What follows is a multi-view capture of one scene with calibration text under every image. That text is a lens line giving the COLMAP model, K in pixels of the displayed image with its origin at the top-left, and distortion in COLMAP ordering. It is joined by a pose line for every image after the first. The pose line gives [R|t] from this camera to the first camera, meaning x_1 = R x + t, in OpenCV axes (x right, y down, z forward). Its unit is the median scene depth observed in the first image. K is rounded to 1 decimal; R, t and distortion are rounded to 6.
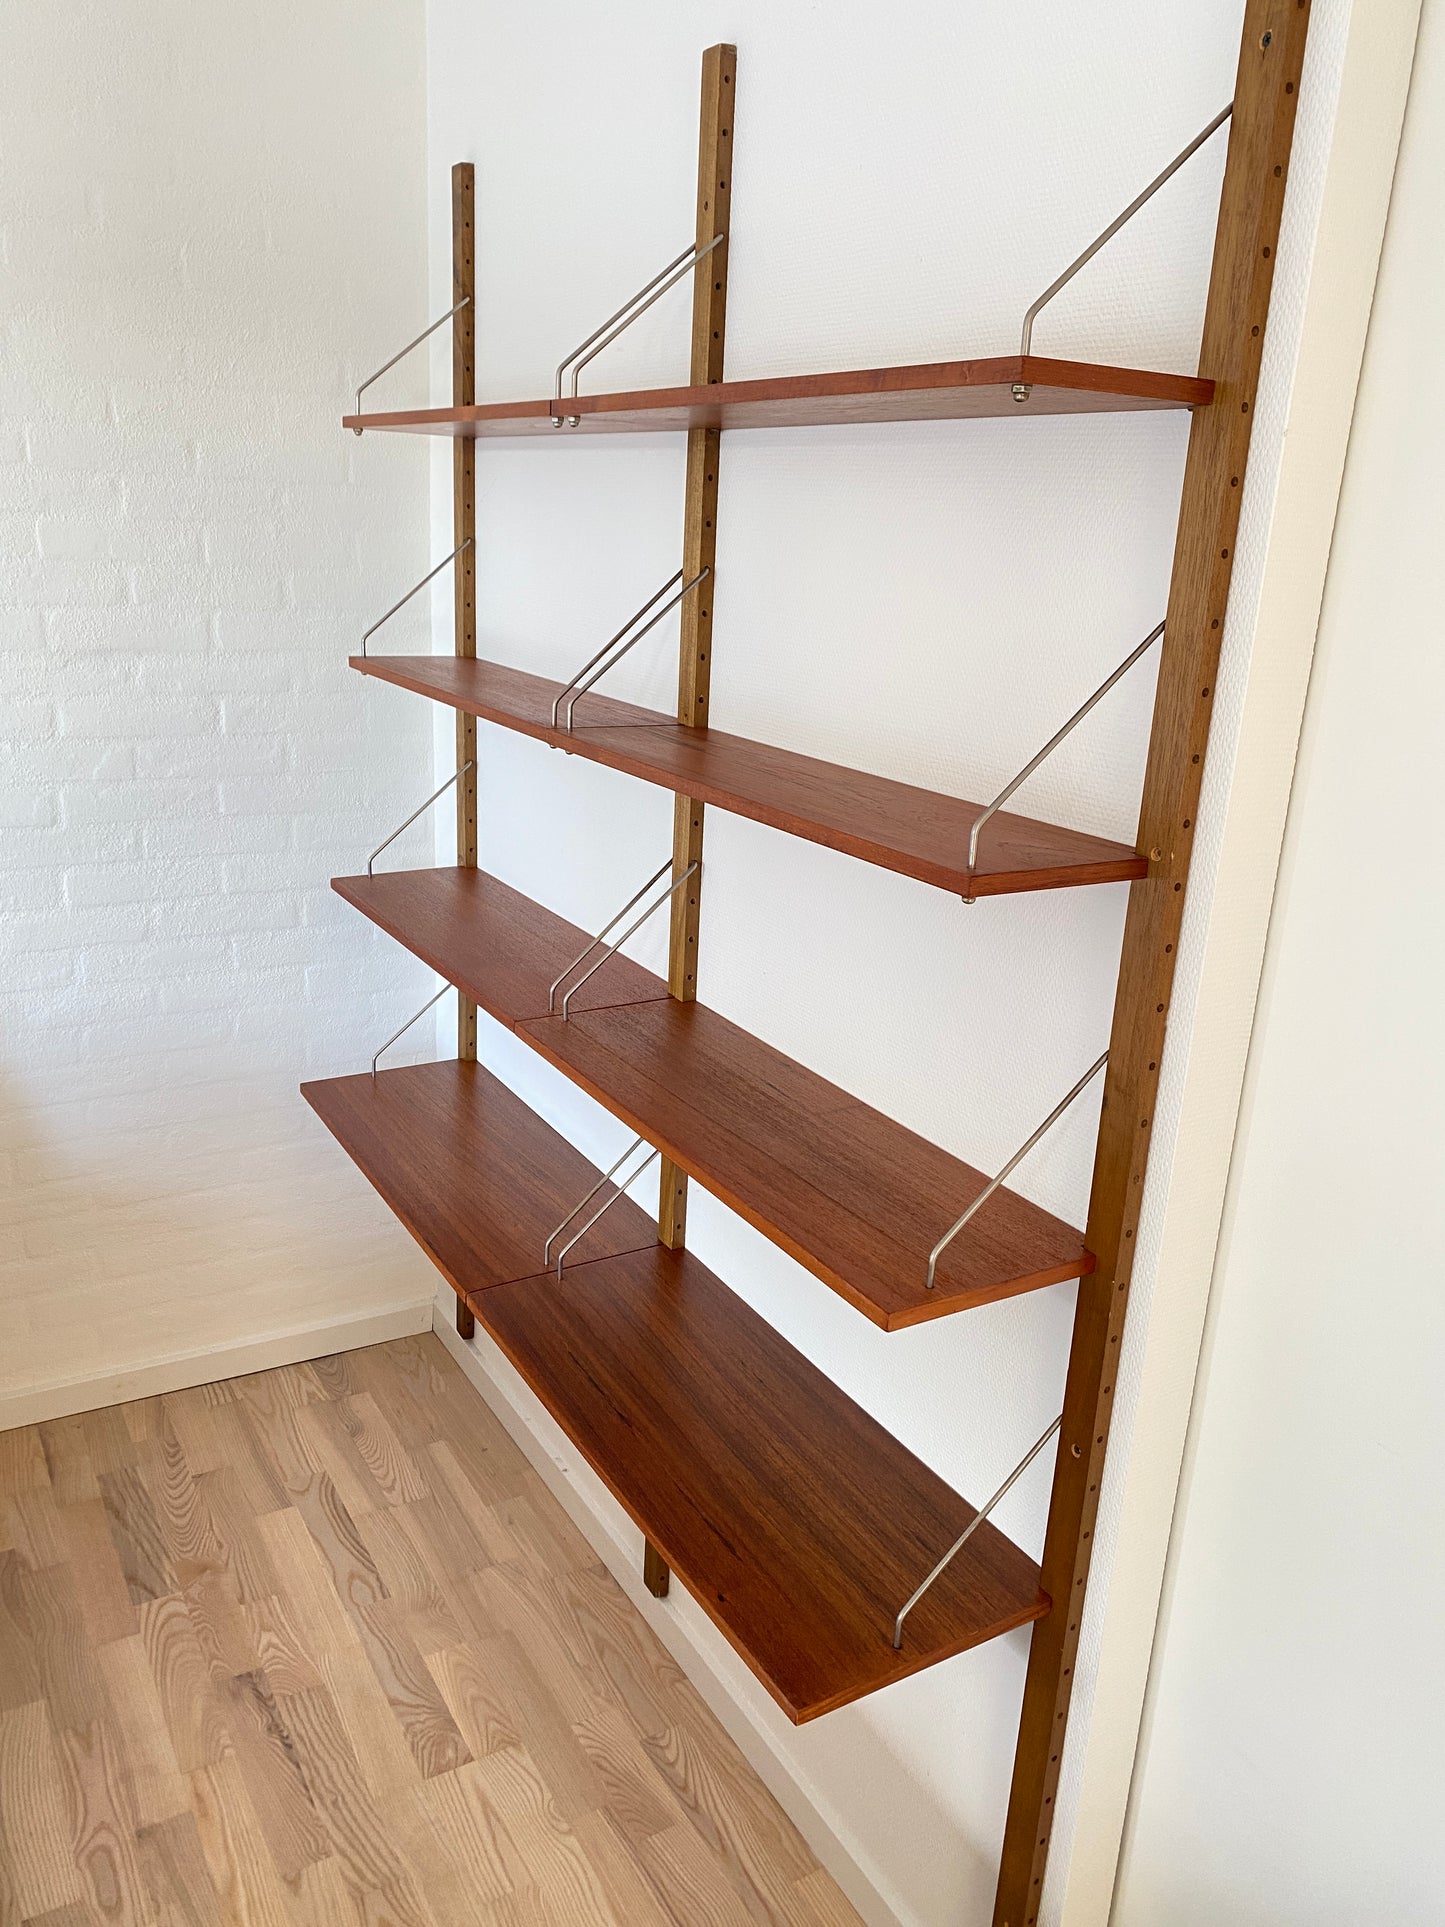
lens RADIAL K [[1474.9, 0, 734.3], [0, 1474.9, 953.9], [0, 0, 1]] dist [0.014845, -0.003927]
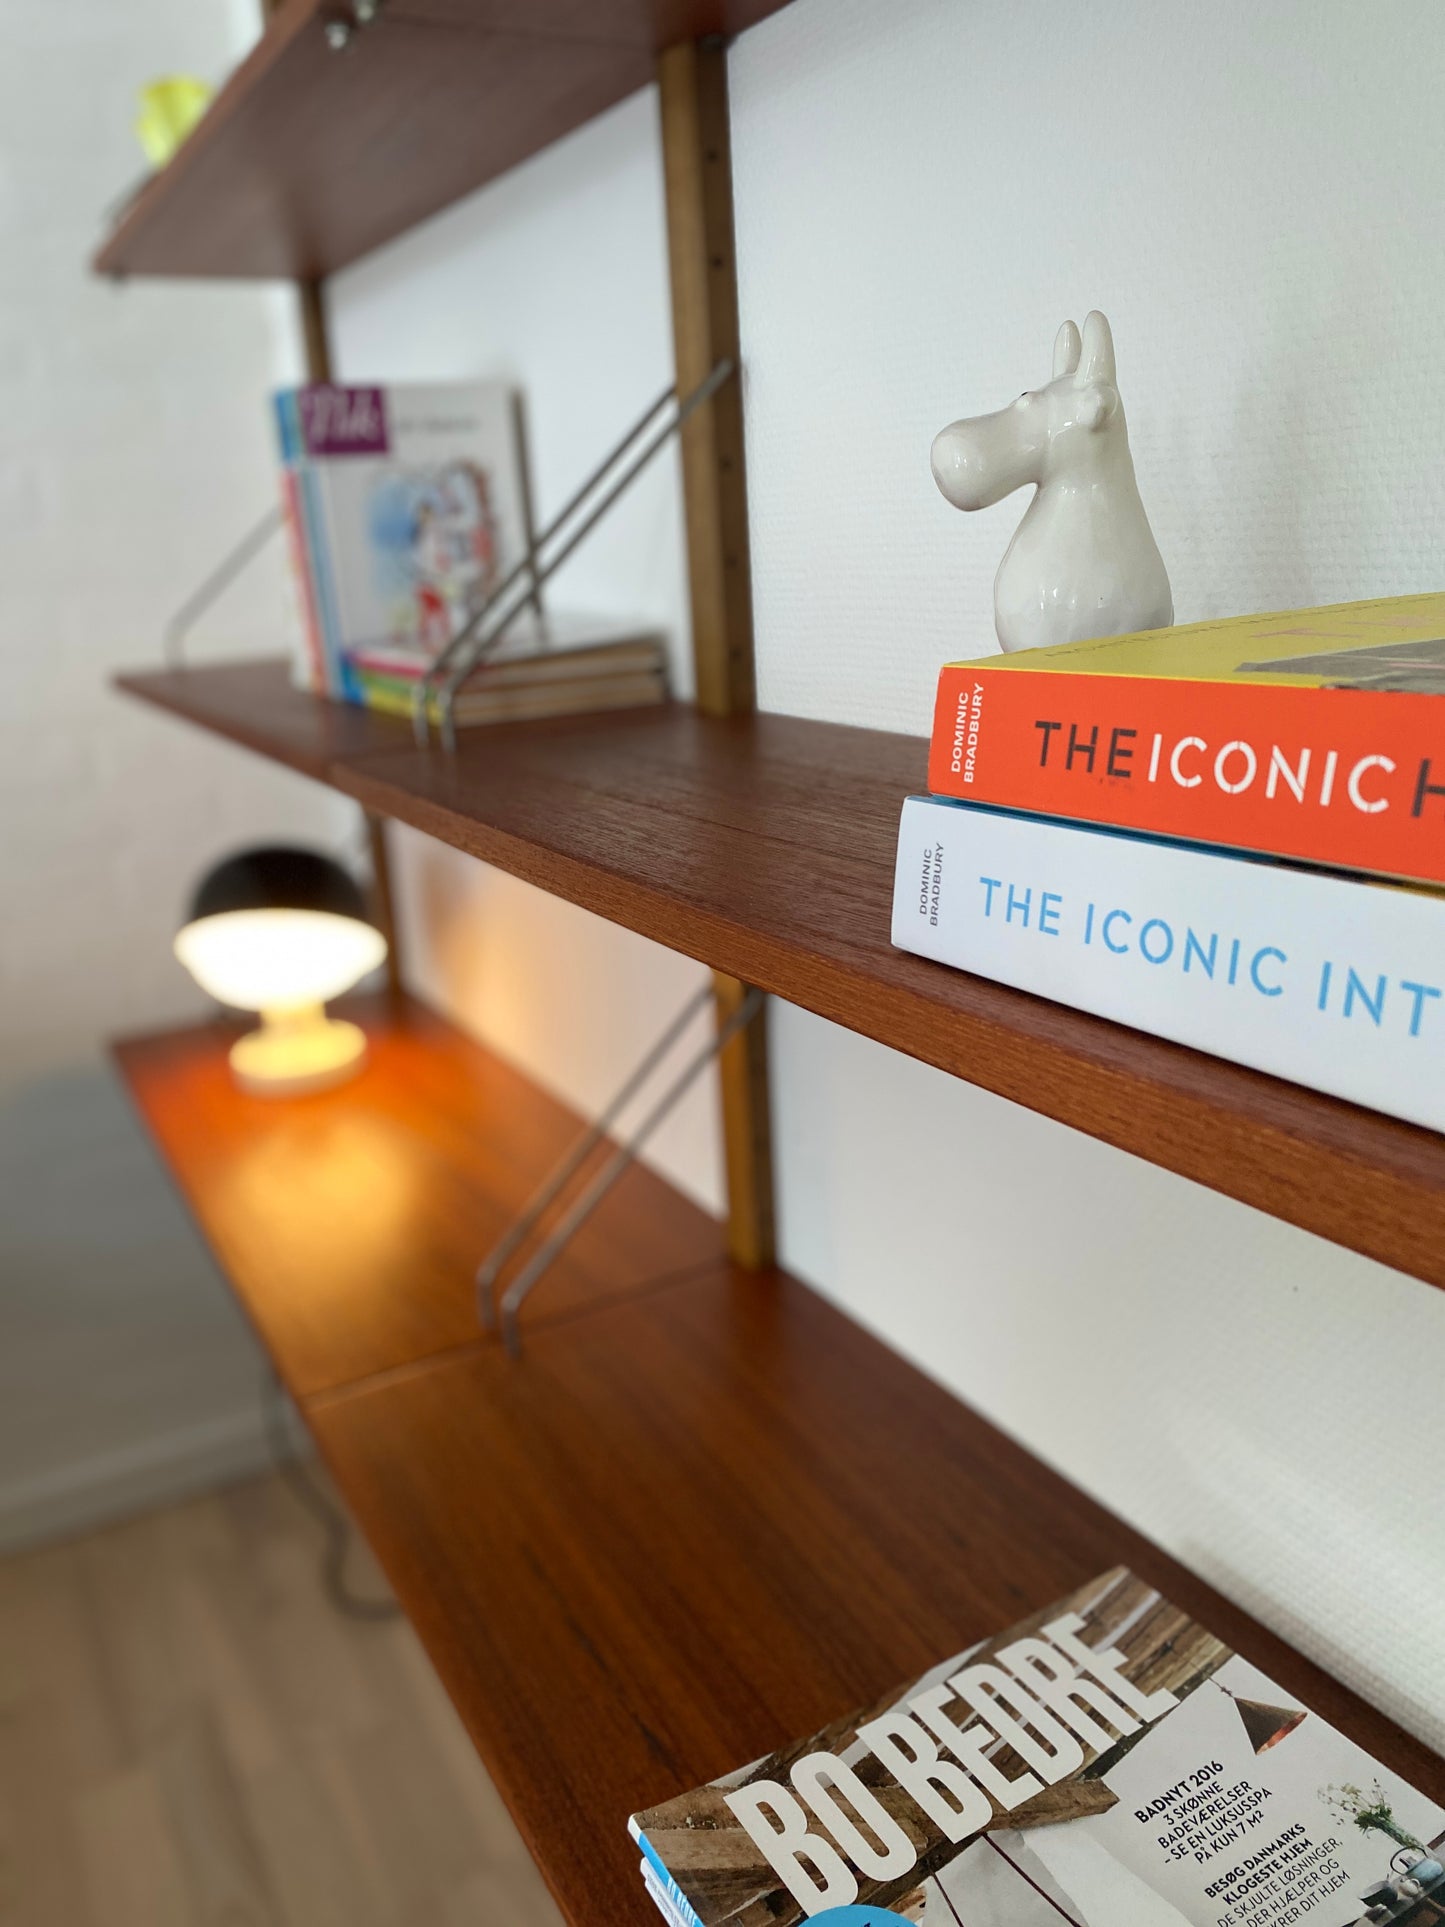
lens RADIAL K [[1479.5, 0, 722.5], [0, 1479.5, 963.5], [0, 0, 1]] dist [0.000353, -0.000321]
pose [[0.994541, -0.091889, -0.049443, -0.019696], [0.091551, 0.995759, -0.009062, 0.105845], [0.050066, 0.004486, 0.998736, 0.522563]]
